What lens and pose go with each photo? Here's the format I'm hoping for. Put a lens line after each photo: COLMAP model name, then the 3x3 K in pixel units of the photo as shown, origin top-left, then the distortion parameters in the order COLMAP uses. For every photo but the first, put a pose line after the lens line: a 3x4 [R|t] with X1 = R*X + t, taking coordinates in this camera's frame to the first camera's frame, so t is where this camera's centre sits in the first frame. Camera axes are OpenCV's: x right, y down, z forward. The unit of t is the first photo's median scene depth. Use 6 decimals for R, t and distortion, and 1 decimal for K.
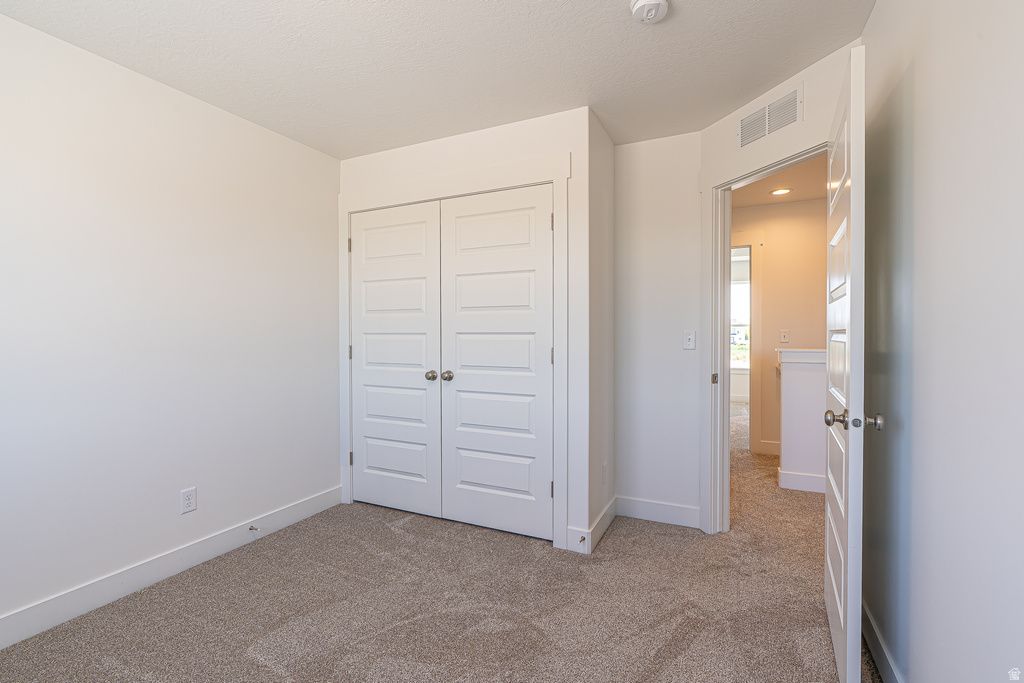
lens RADIAL K [[517.0, 0, 516.9], [0, 517.0, 342.0], [0, 0, 1]] dist [-0.020090, -0.000440]
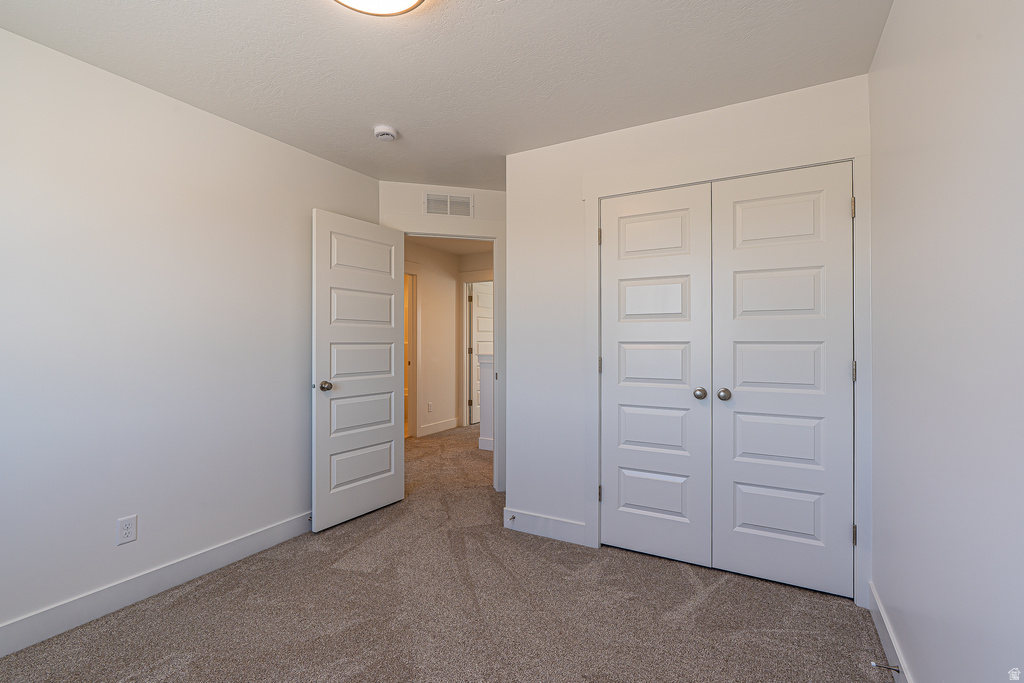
lens RADIAL K [[465.7, 0, 502.1], [0, 465.7, 340.5], [0, 0, 1]] dist [-0.009392, 0.001538]
pose [[0.999573, 0.001481, -0.029176, -0.452734], [-0.002134, 0.999748, -0.022367, -0.002630], [0.029135, 0.022420, 0.999324, 0.240650]]
